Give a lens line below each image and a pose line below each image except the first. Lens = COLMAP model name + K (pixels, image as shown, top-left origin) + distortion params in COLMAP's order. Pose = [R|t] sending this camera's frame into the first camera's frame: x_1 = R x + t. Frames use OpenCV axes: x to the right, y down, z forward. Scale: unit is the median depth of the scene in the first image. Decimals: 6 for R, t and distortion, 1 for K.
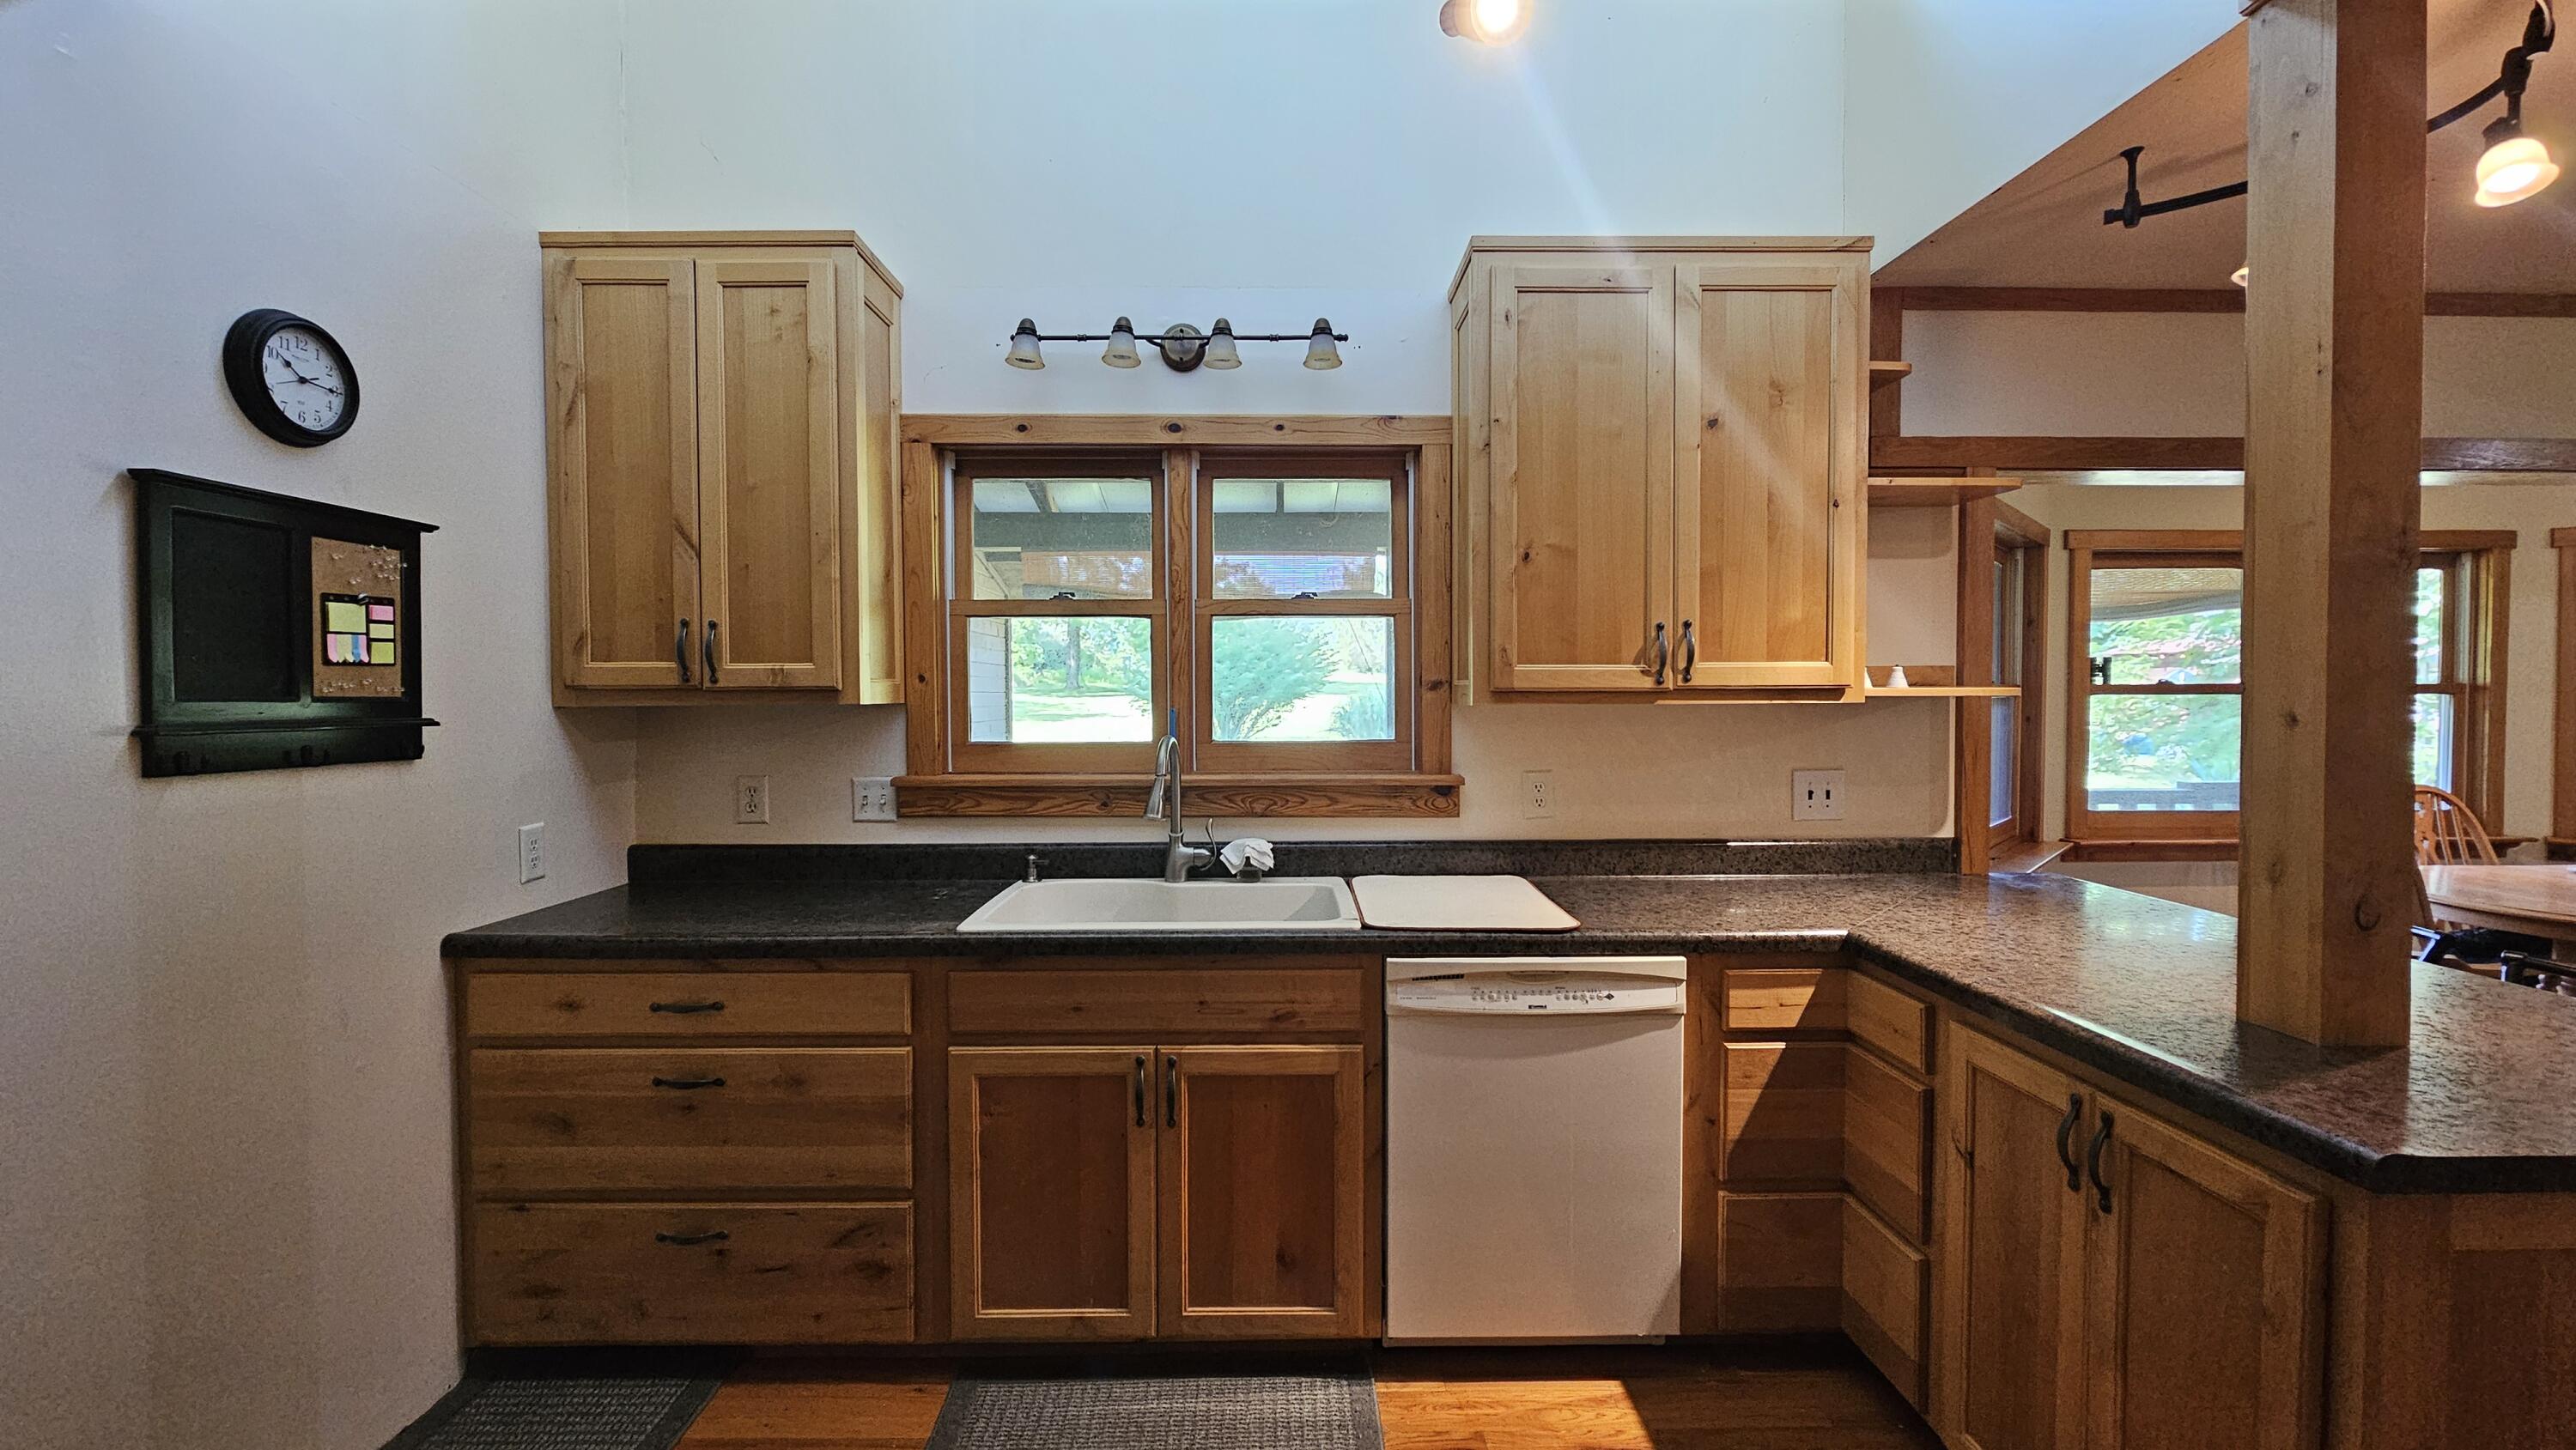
lens RADIAL K [[1051.2, 0, 1286.8], [0, 1051.2, 728.7], [0, 0, 1]] dist [0.000296, -0.000249]
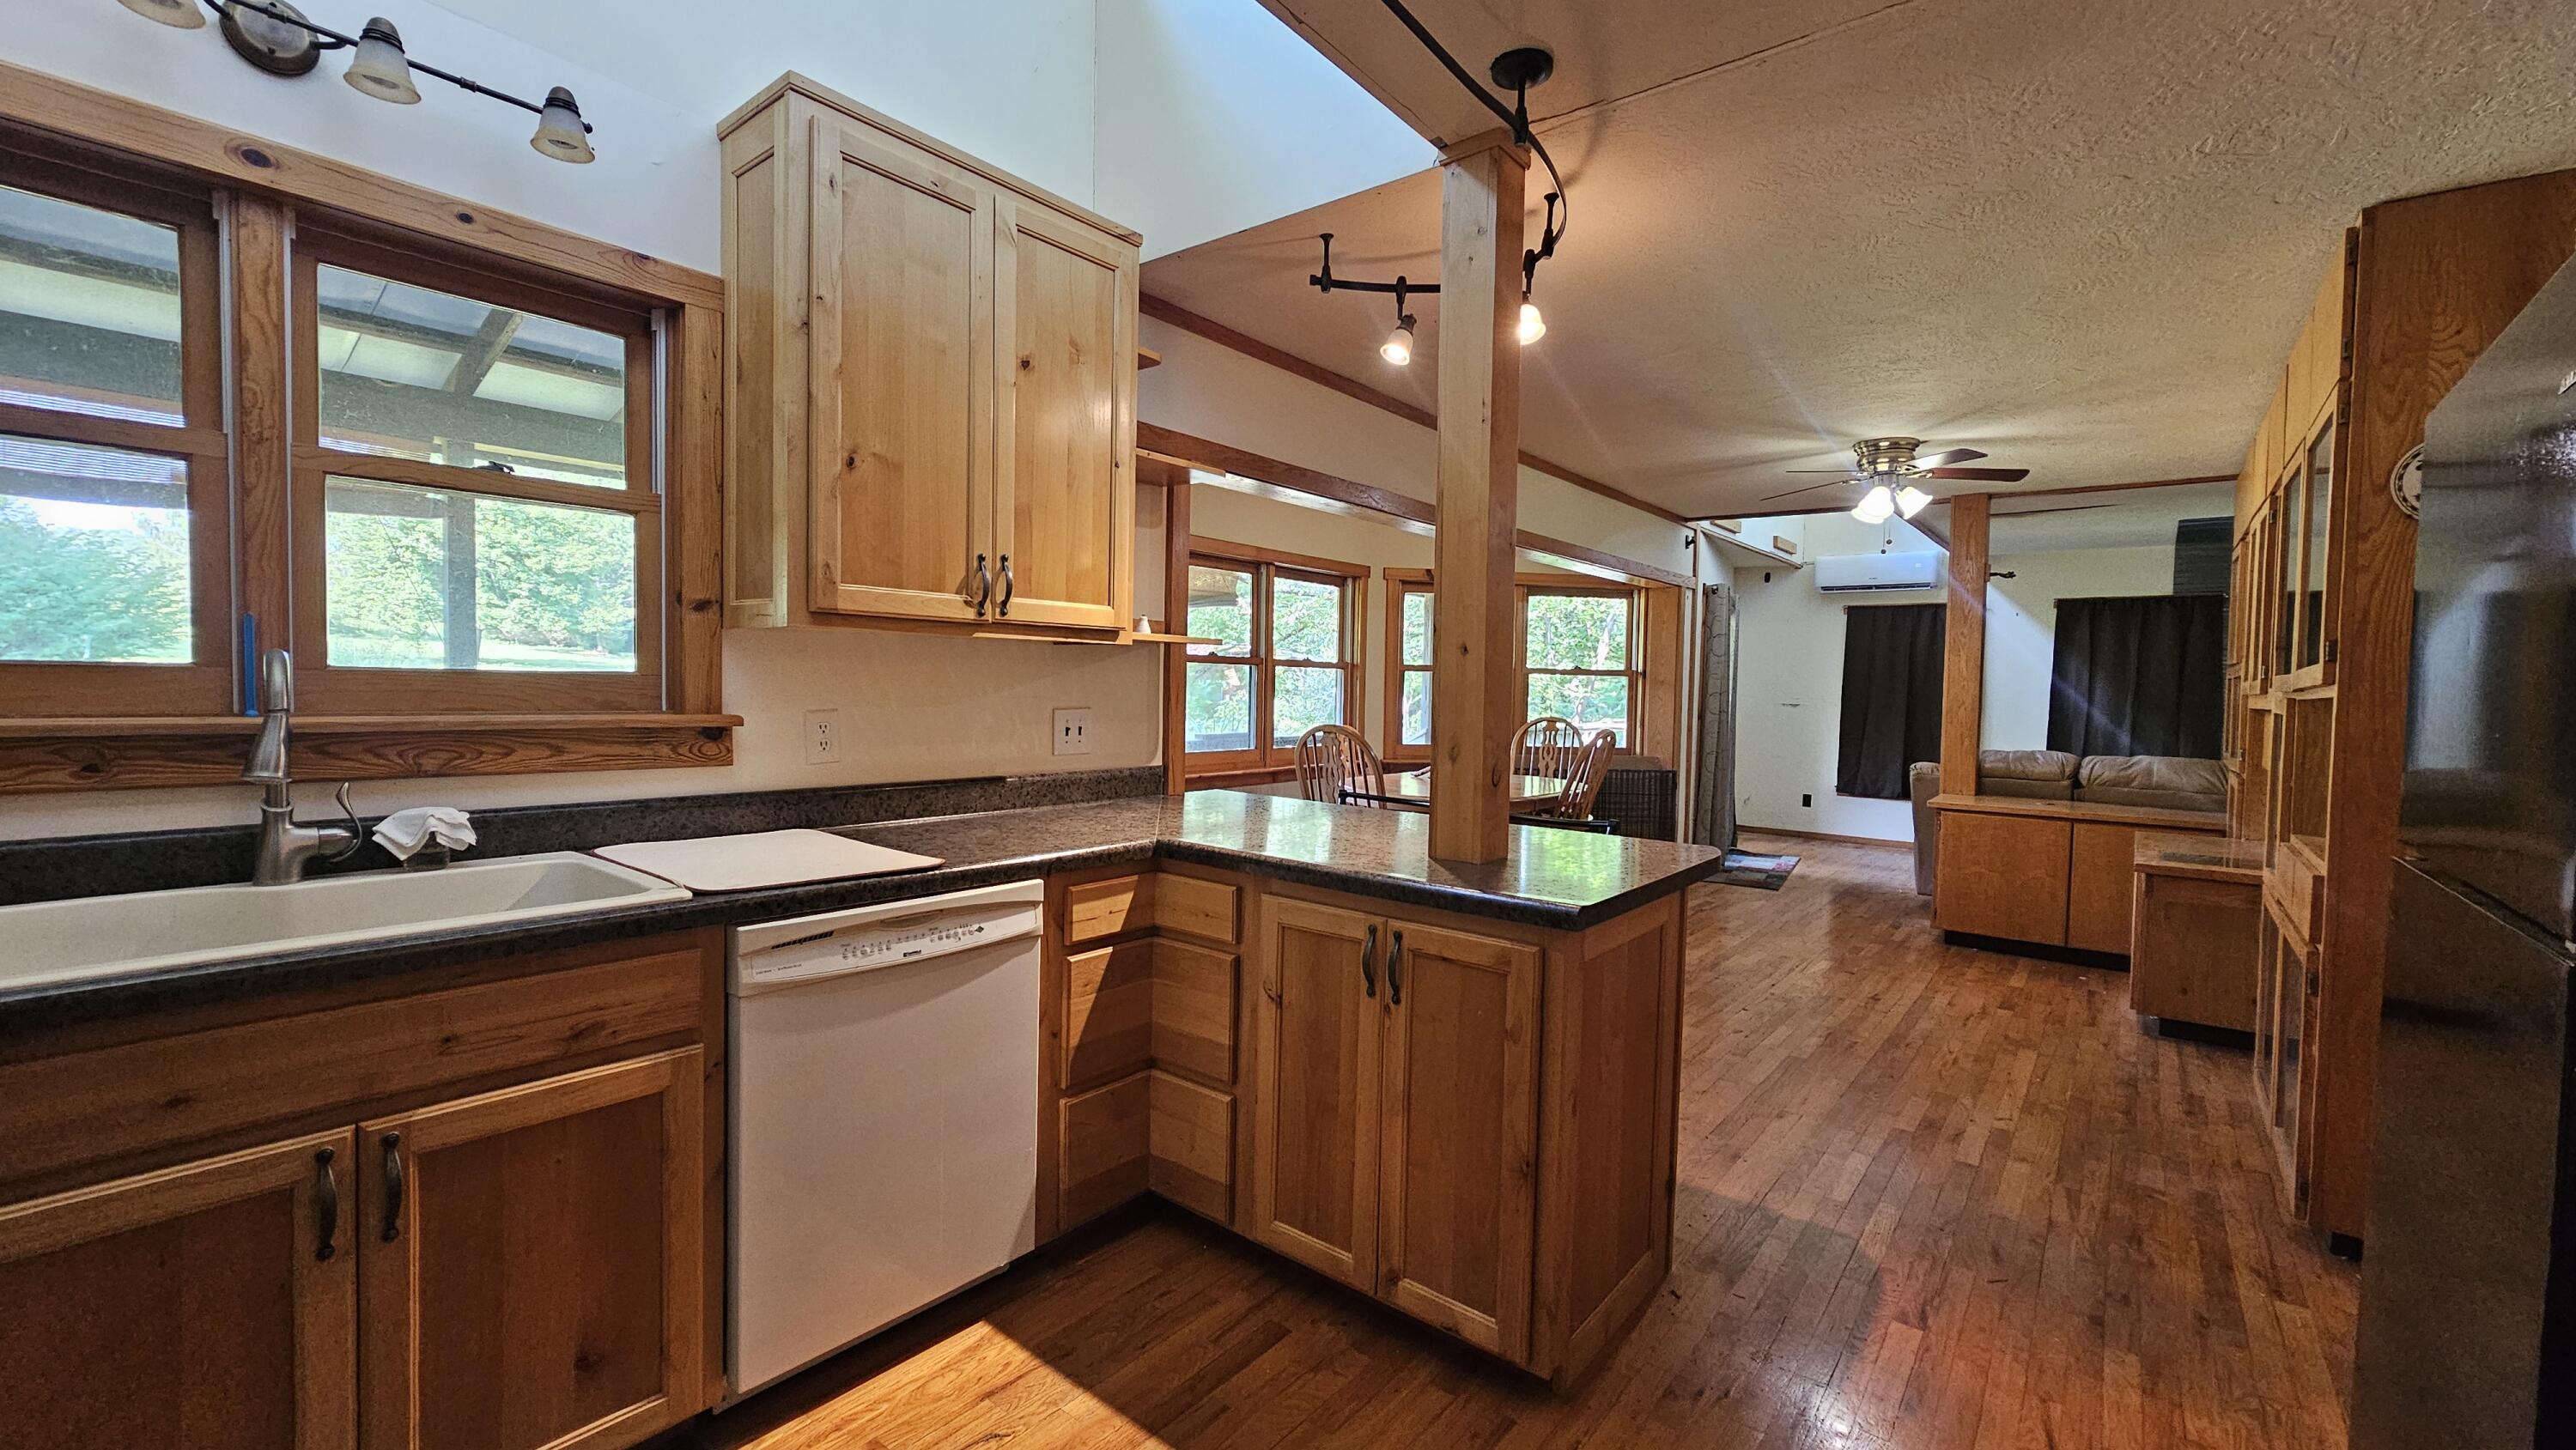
lens RADIAL K [[1051.2, 0, 1278.6], [0, 1051.2, 728.1], [0, 0, 1]] dist [0.000296, -0.000249]
pose [[0.640234, -0.013474, 0.768062, -0.230036], [0.001989, 0.999872, 0.015882, 0.048766], [-0.768177, -0.008640, 0.640179, 0.152153]]
